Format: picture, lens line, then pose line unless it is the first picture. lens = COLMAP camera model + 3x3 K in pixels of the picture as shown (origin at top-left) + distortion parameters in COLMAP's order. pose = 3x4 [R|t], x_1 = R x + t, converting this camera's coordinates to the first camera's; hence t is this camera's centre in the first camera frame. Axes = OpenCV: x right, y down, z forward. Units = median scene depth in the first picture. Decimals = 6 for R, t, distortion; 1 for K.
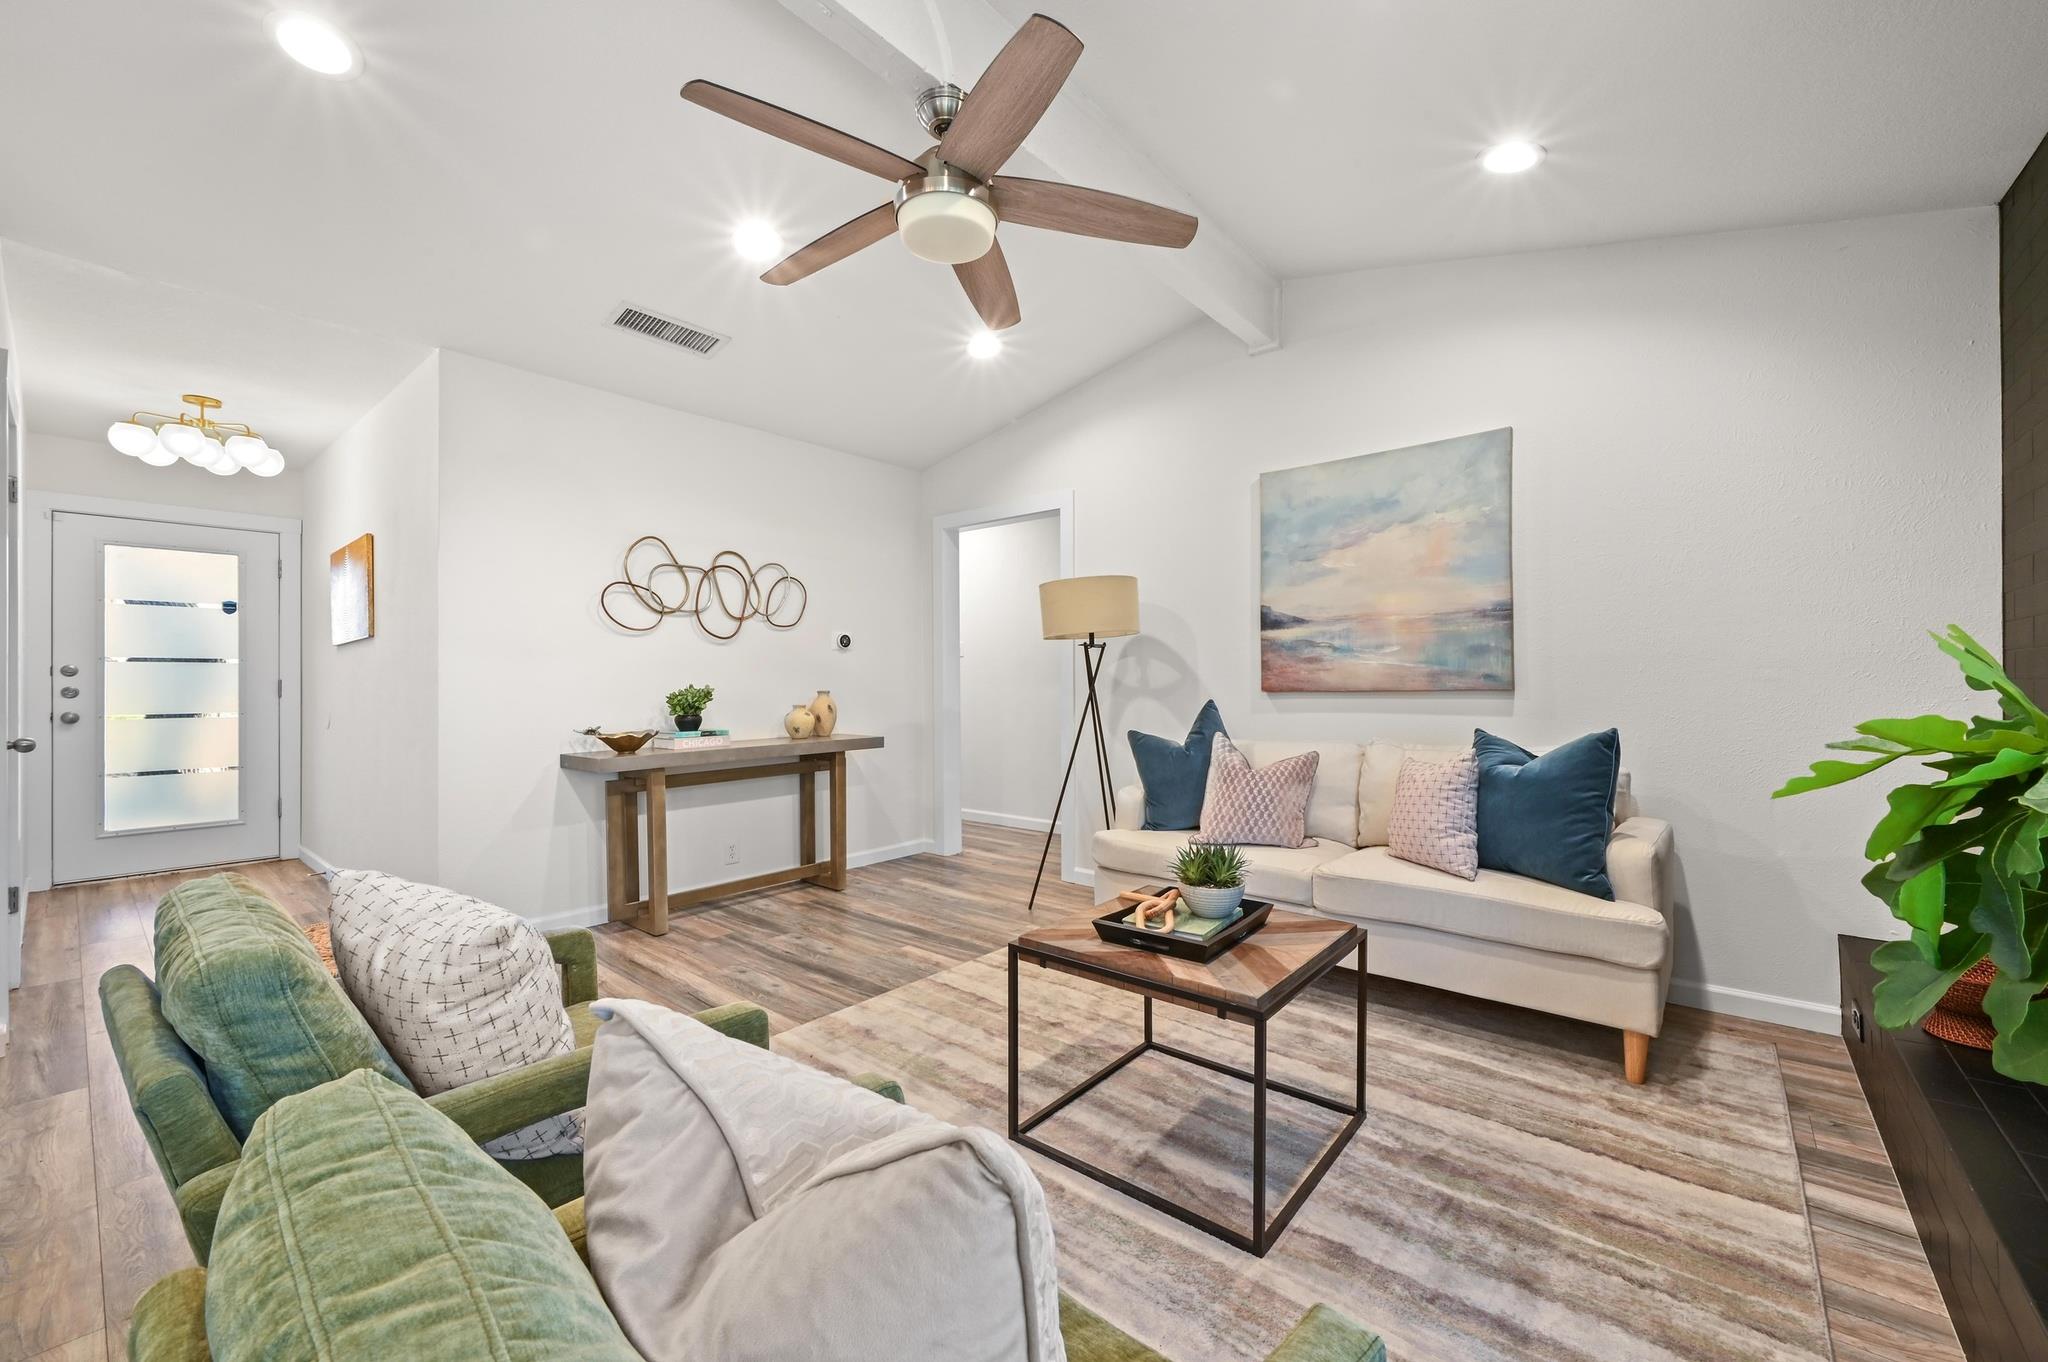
lens RADIAL K [[812.6, 0, 1023.7], [0, 812.6, 678.1], [0, 0, 1]] dist [0.004058, -0.000282]
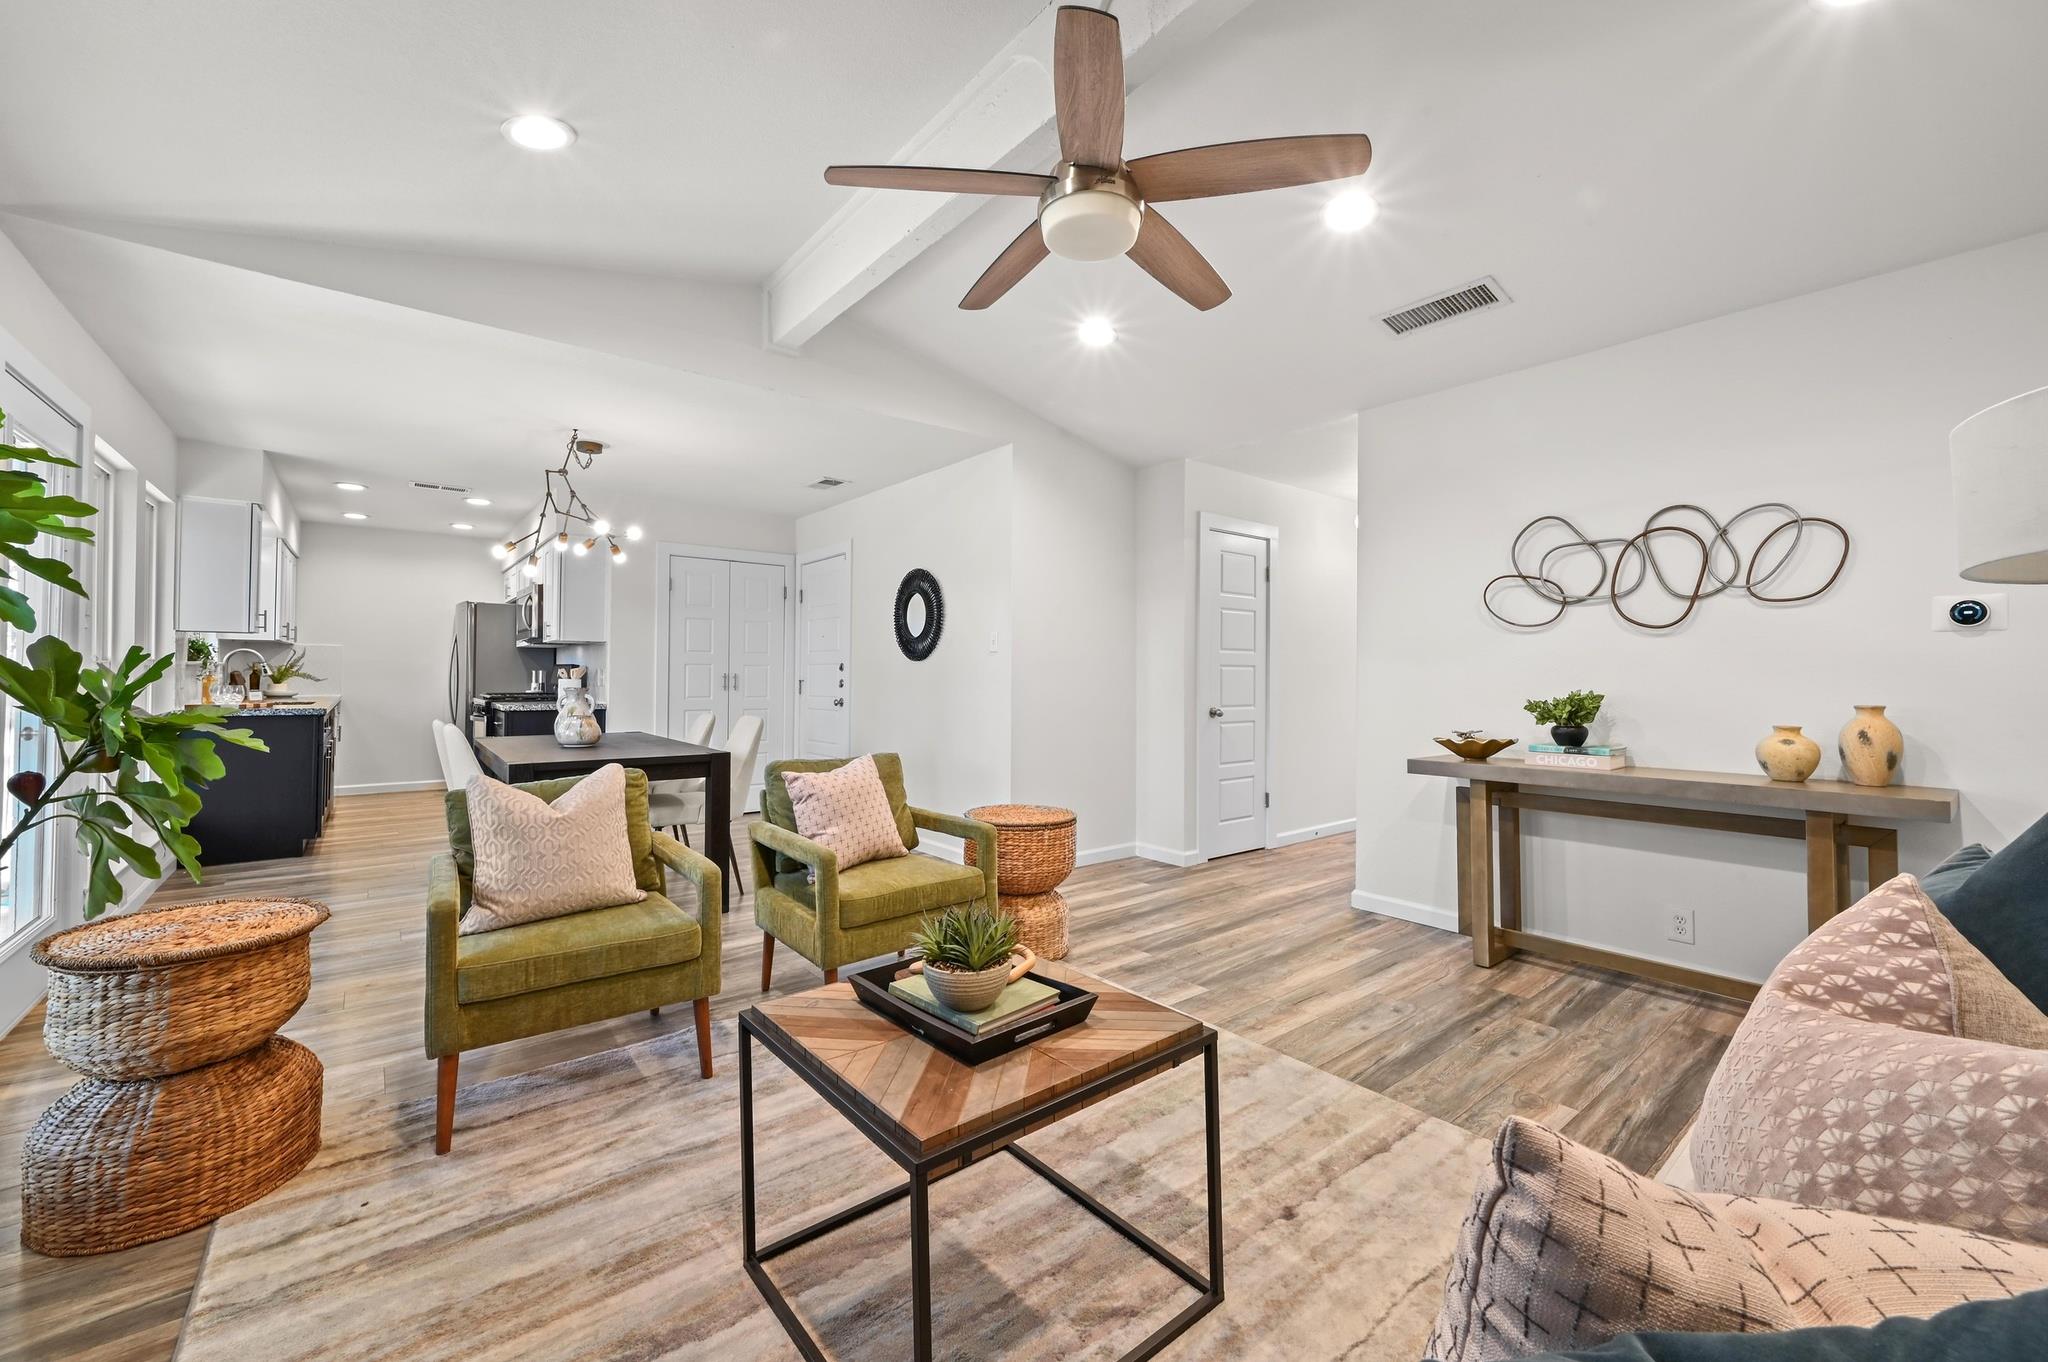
lens RADIAL K [[812.6, 0, 1025.6], [0, 812.6, 671.3], [0, 0, 1]] dist [0.004058, -0.000282]
pose [[-0.192816, -0.008380, -0.981199, 0.541897], [-0.002708, 0.999964, -0.008009, -0.001950], [0.981231, 0.001113, -0.192832, 0.685963]]
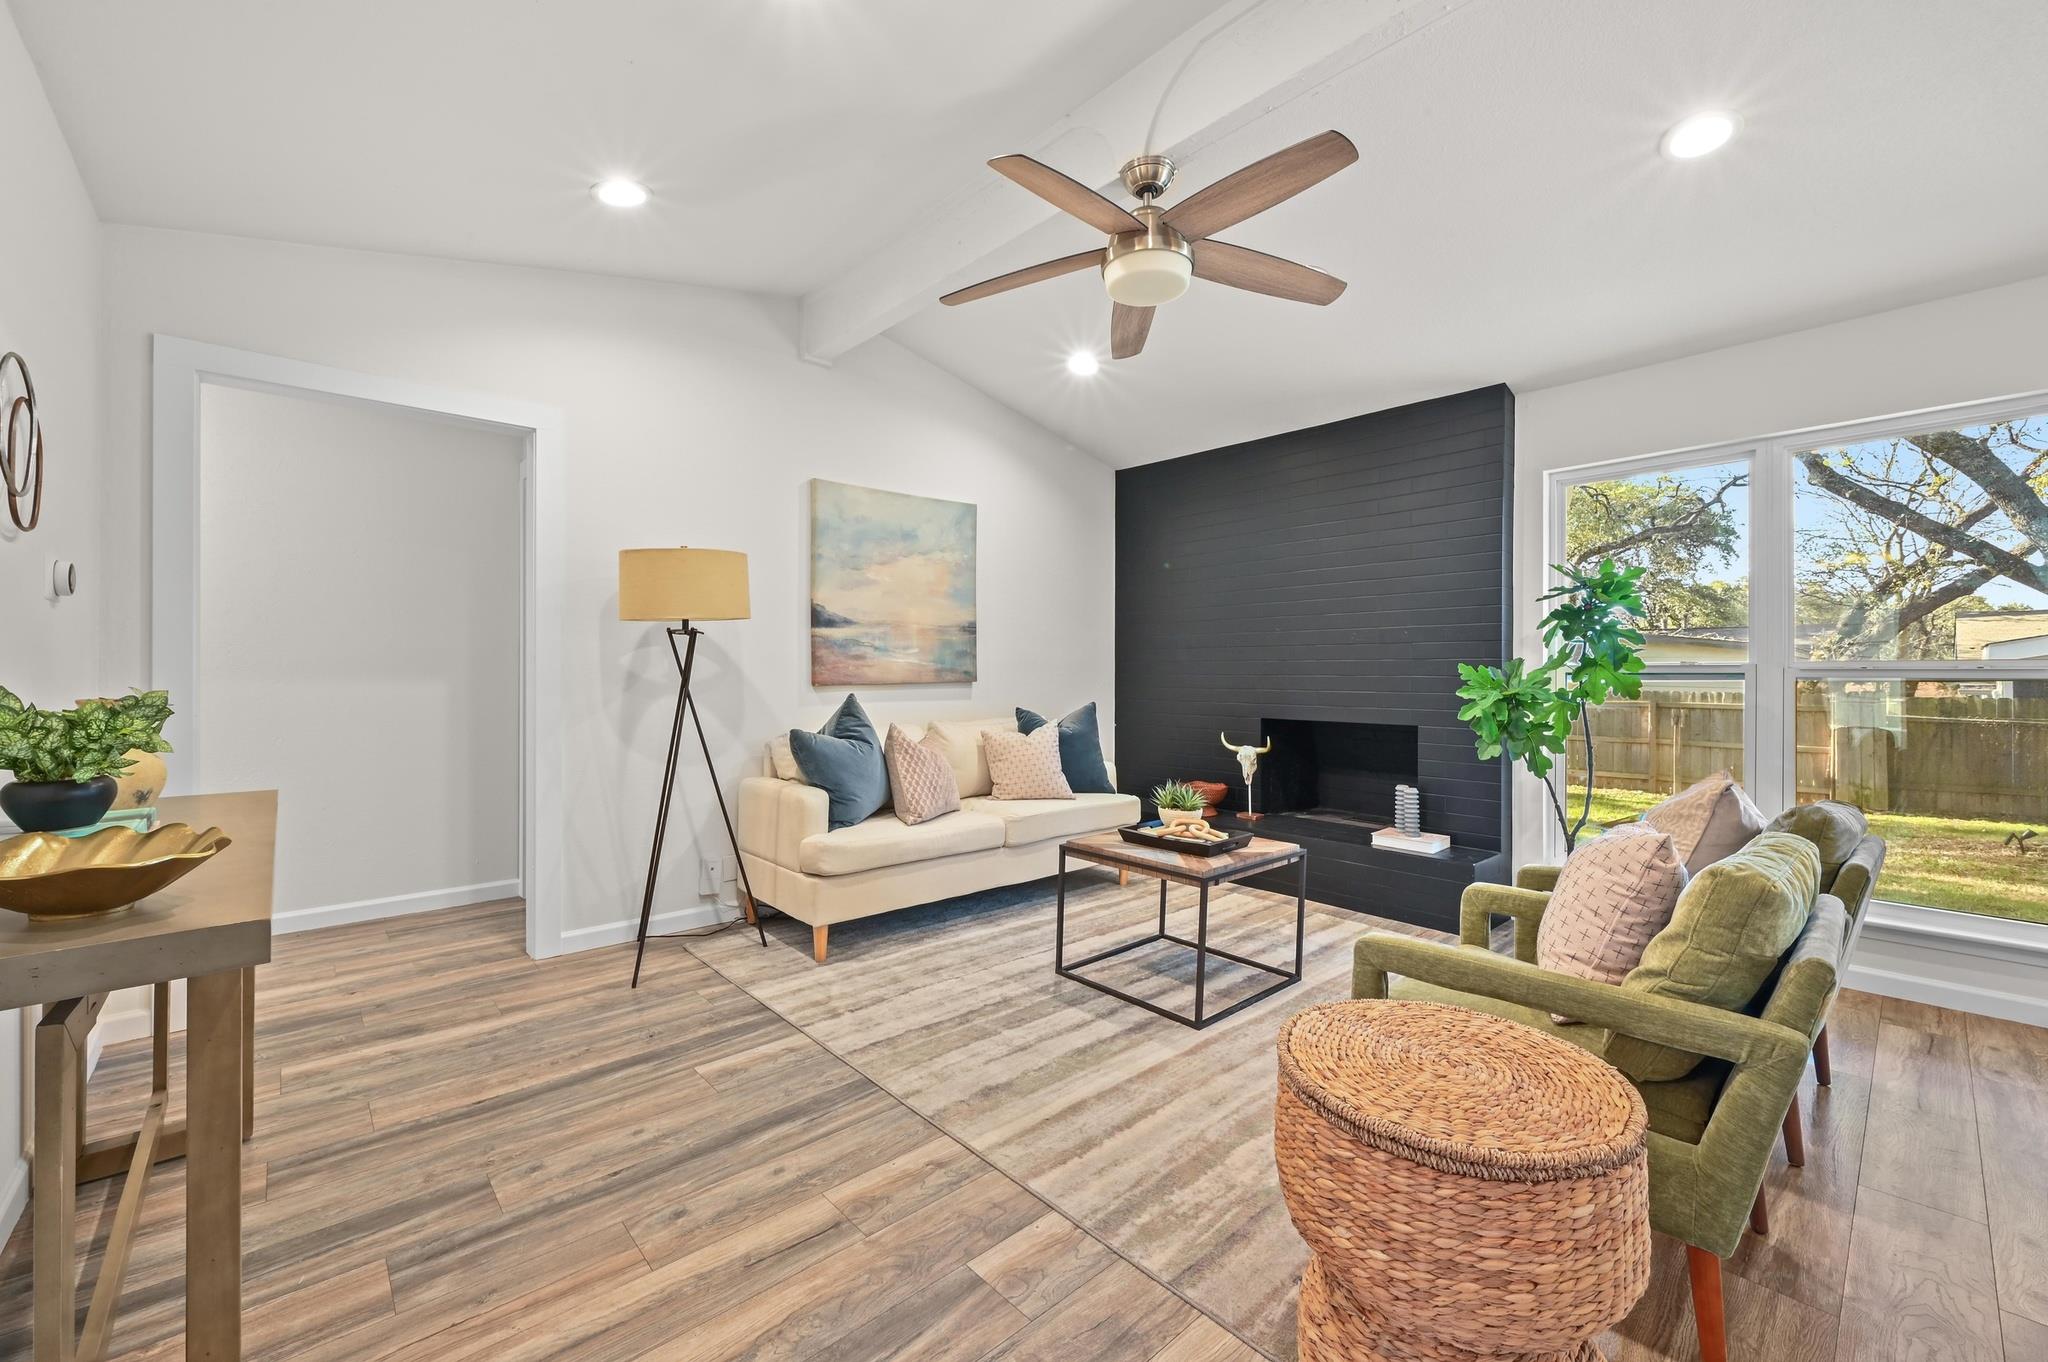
lens RADIAL K [[812.6, 0, 1030.1], [0, 812.6, 668.5], [0, 0, 1]] dist [0.004058, -0.000282]
pose [[0.133415, 0.006597, 0.991038, -0.759066], [-0.007071, 0.999959, -0.005705, -0.001321], [-0.991035, -0.006247, 0.133457, 0.619483]]
